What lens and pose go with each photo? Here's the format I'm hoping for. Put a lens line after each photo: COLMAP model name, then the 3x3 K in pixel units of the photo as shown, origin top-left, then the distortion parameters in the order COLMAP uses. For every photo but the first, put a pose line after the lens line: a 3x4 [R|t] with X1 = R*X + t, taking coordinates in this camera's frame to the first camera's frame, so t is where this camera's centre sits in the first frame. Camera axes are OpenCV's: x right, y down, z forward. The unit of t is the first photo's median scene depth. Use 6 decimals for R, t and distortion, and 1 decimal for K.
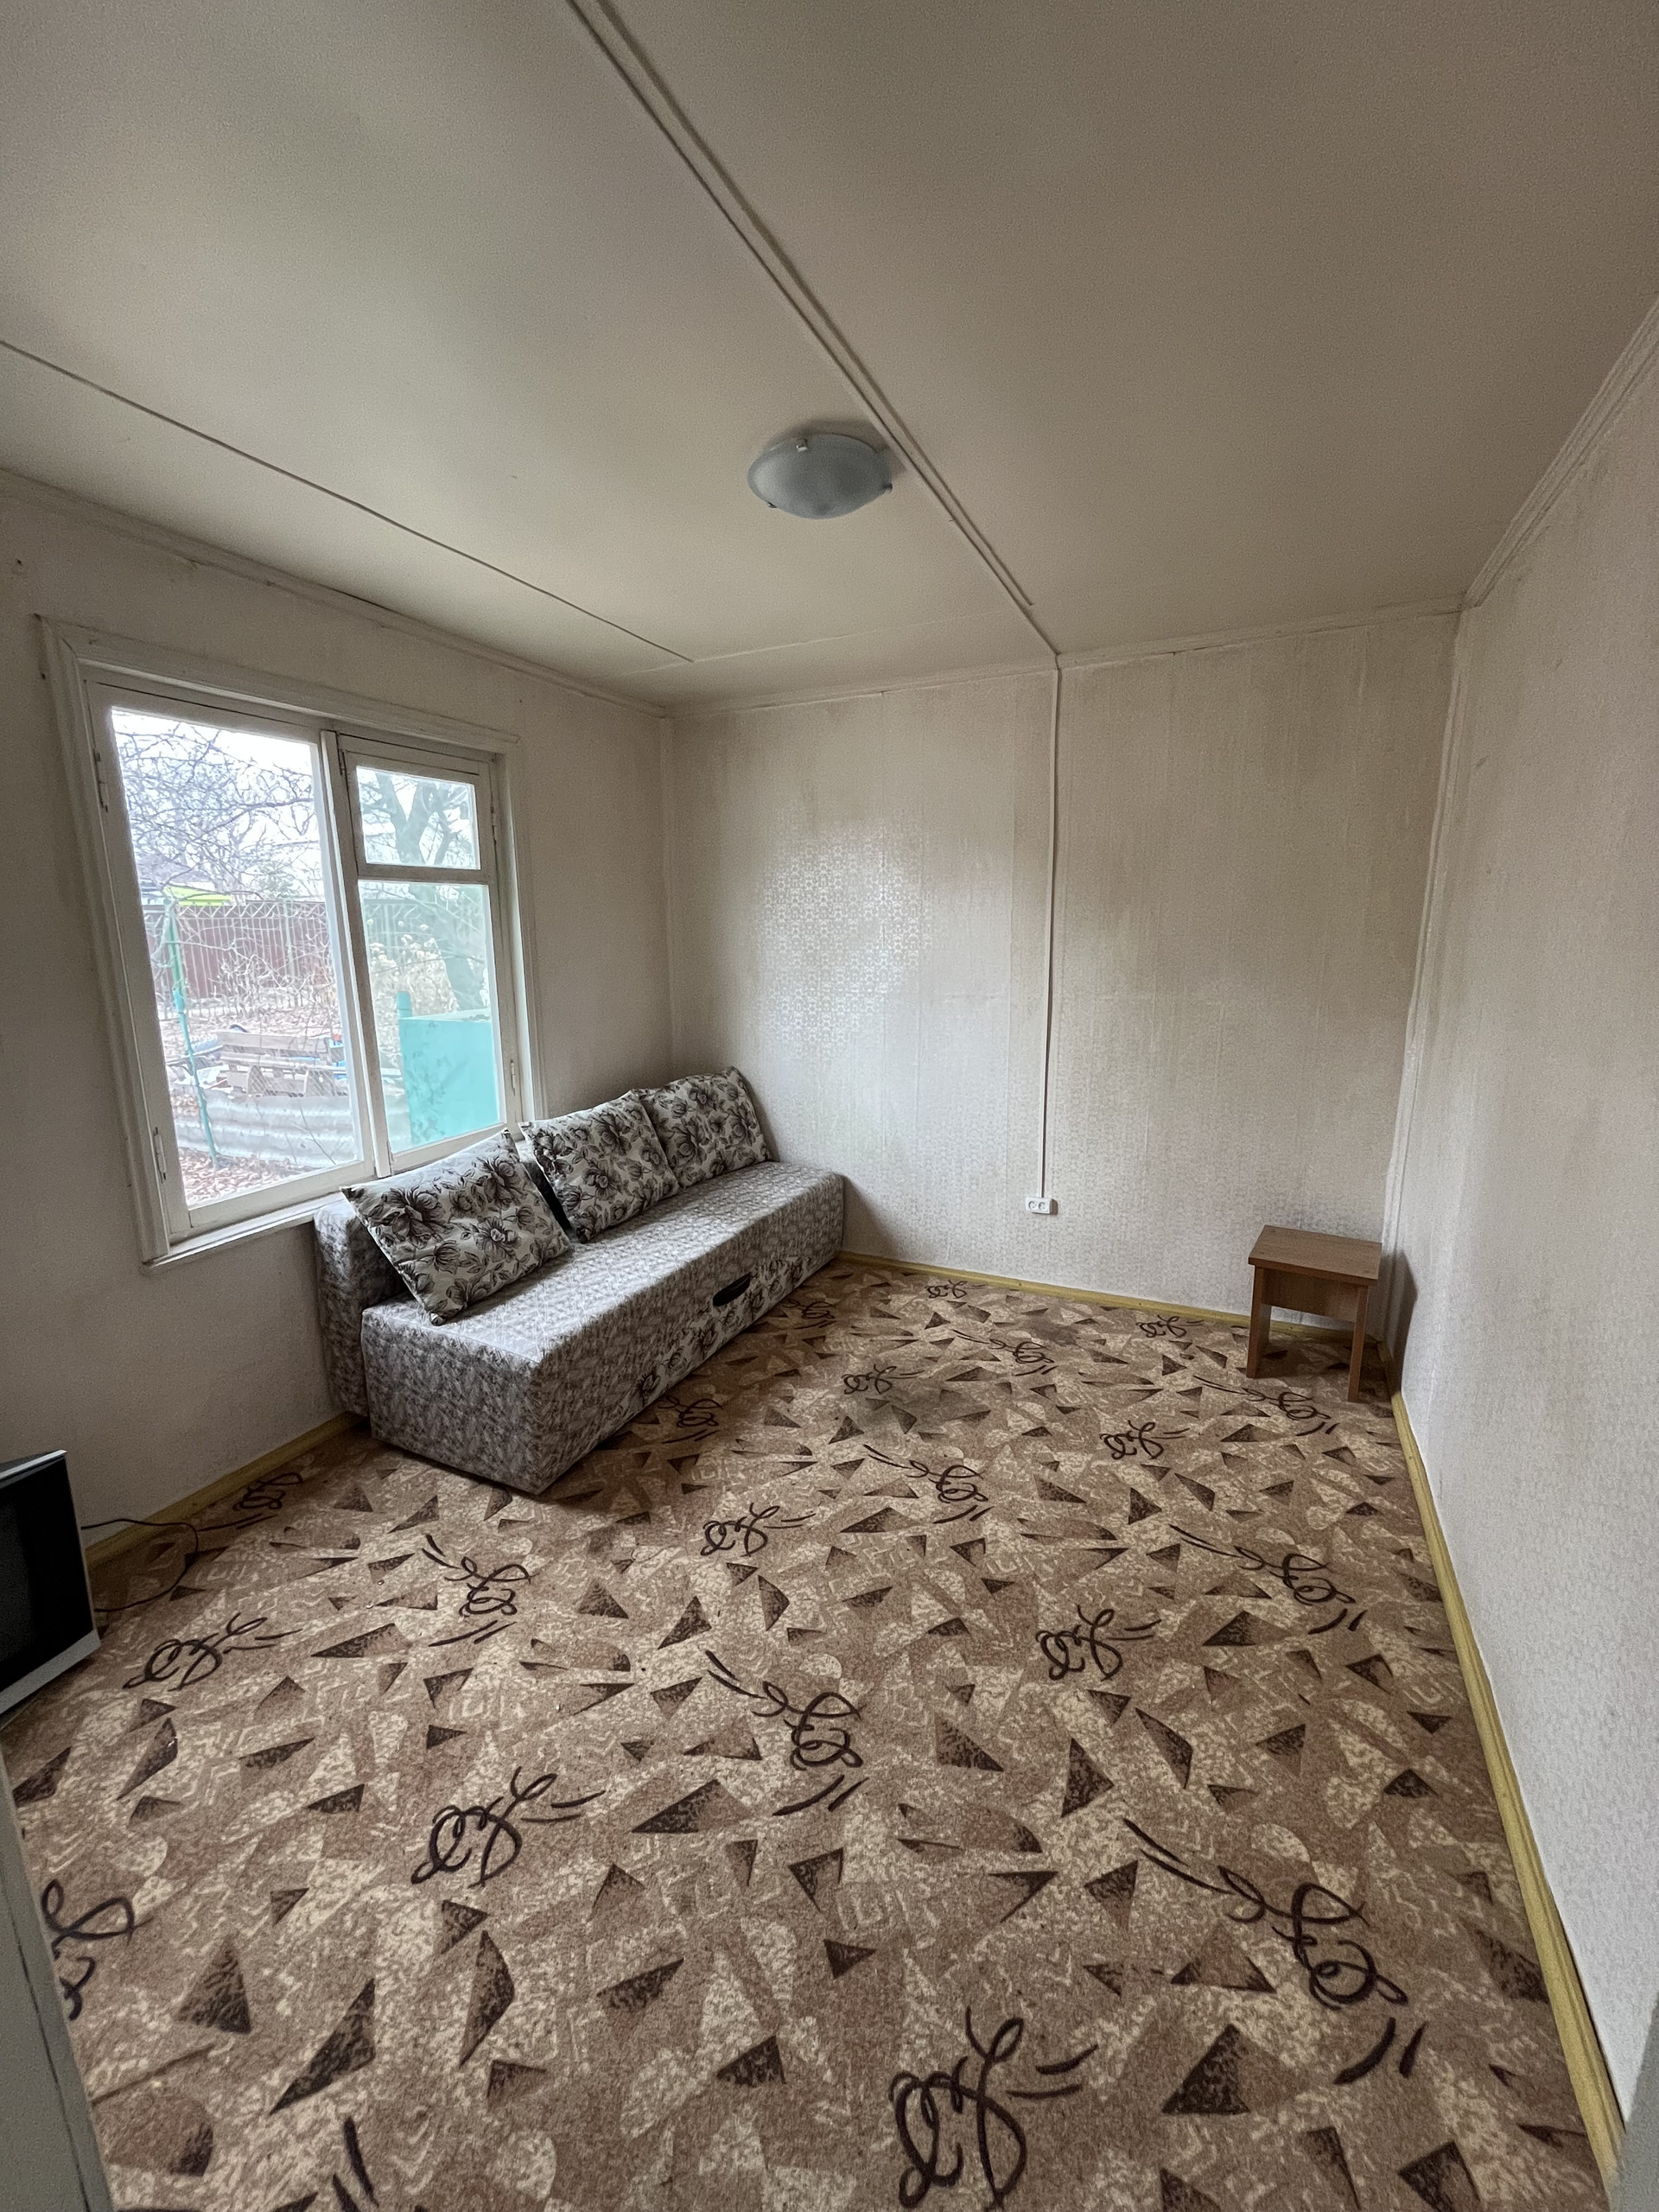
lens RADIAL K [[877.0, 0, 821.3], [0, 877.0, 1092.9], [0, 0, 1]] dist [-0.003069, -0.000446]
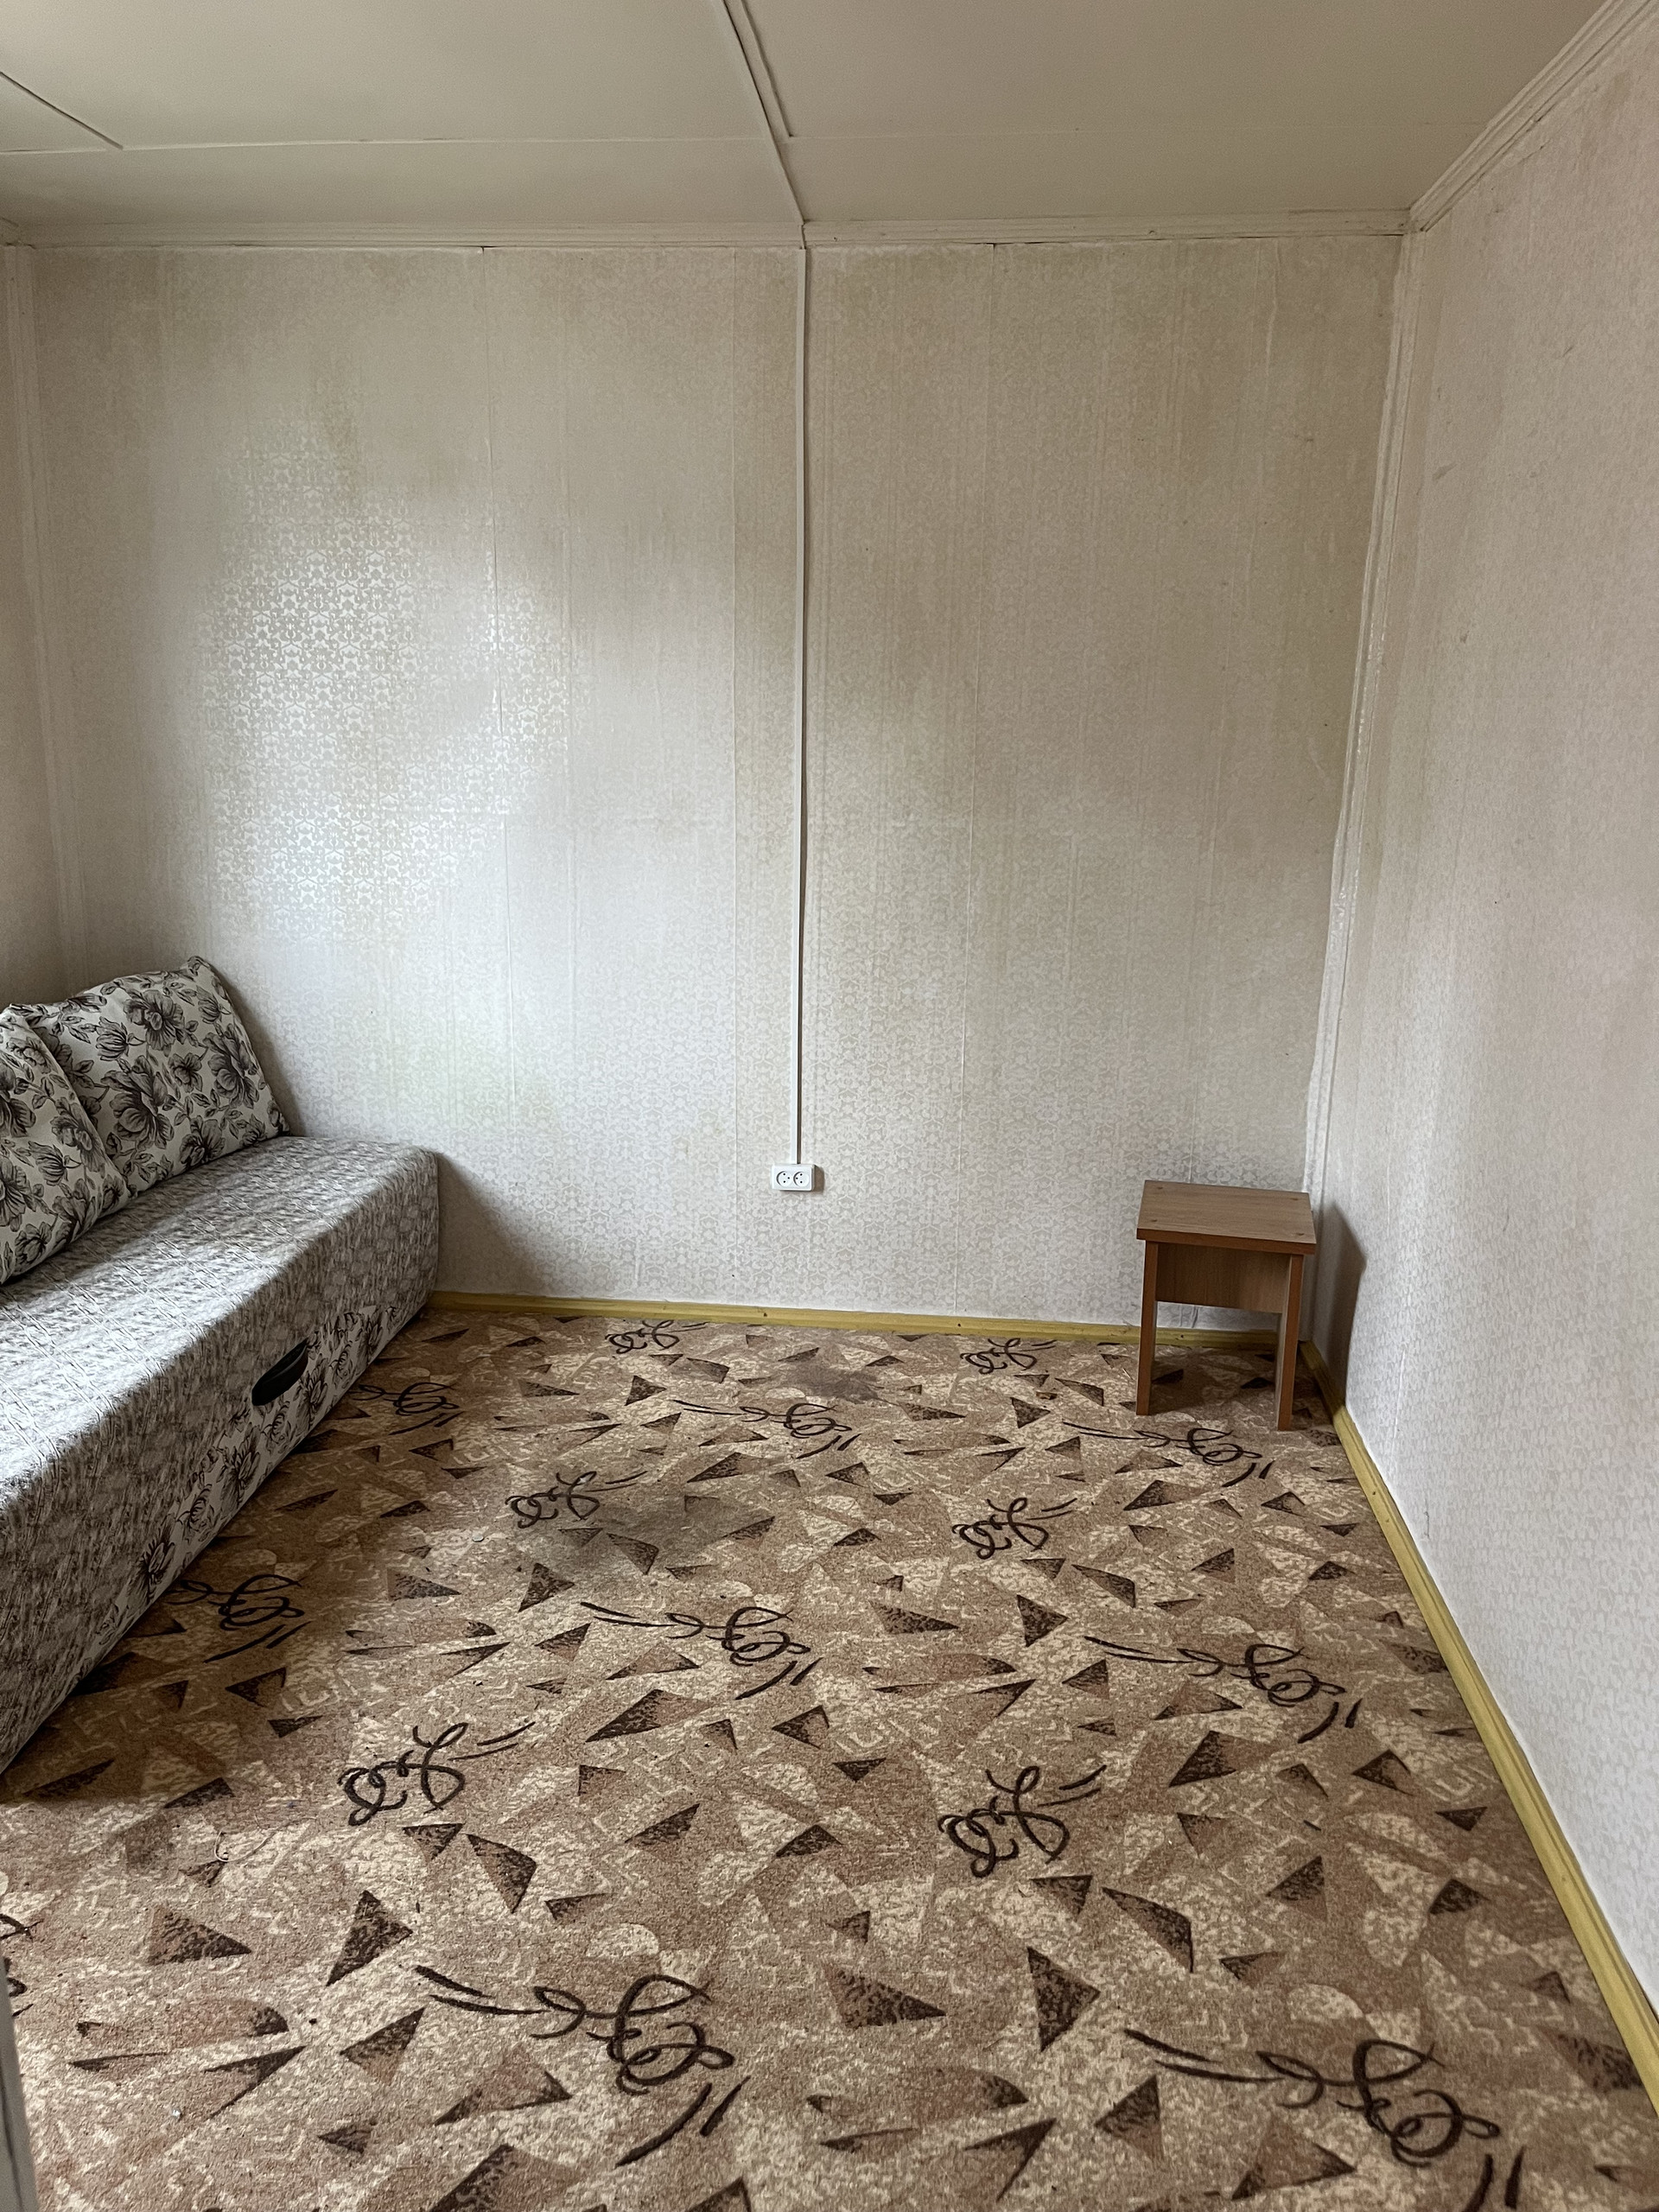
lens RADIAL K [[1668.7, 0, 781.9], [0, 1668.7, 1086.4], [0, 0, 1]] dist [0.063216, -0.084202]
pose [[0.939645, -0.051722, 0.338220, -0.232232], [0.035947, 0.997961, 0.052743, 0.011879], [-0.340258, -0.037401, 0.939588, -0.088978]]
